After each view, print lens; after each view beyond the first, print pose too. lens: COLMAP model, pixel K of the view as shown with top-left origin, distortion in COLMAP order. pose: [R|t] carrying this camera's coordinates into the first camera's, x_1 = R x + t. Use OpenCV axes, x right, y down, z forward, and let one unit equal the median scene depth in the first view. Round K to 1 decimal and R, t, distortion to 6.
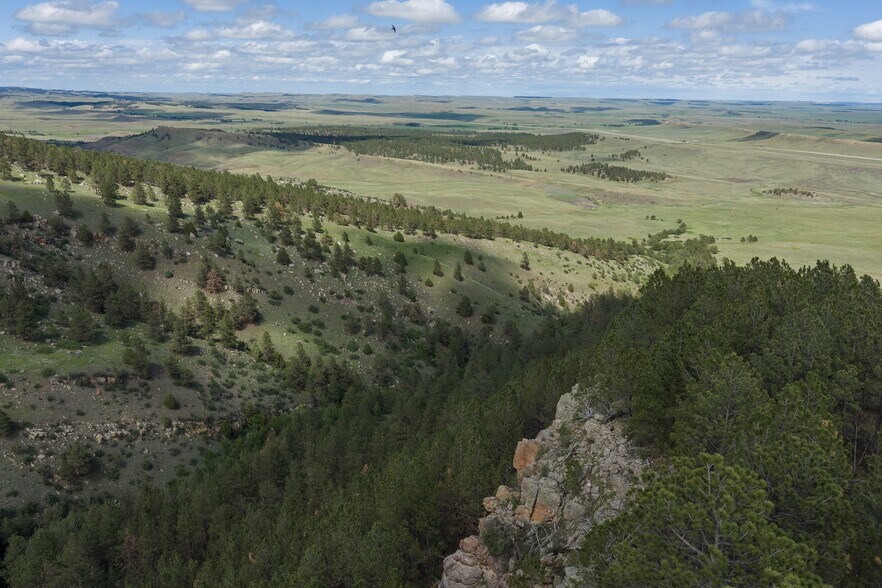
lens RADIAL K [[726.1, 0, 439.6], [0, 726.1, 297.8], [0, 0, 1]] dist [0.002952, -0.008908]
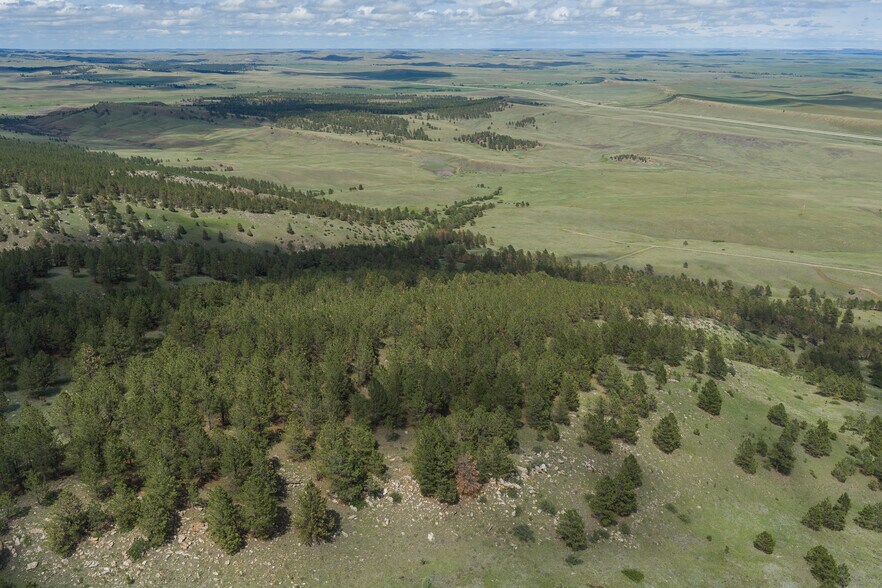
lens RADIAL K [[726.1, 0, 440.9], [0, 726.1, 291.7], [0, 0, 1]] dist [0.002952, -0.008908]
pose [[0.999469, -0.021535, 0.024458, 0.113538], [0.020207, 0.998373, 0.053311, 0.001827], [-0.025566, -0.052788, 0.998278, -0.145341]]
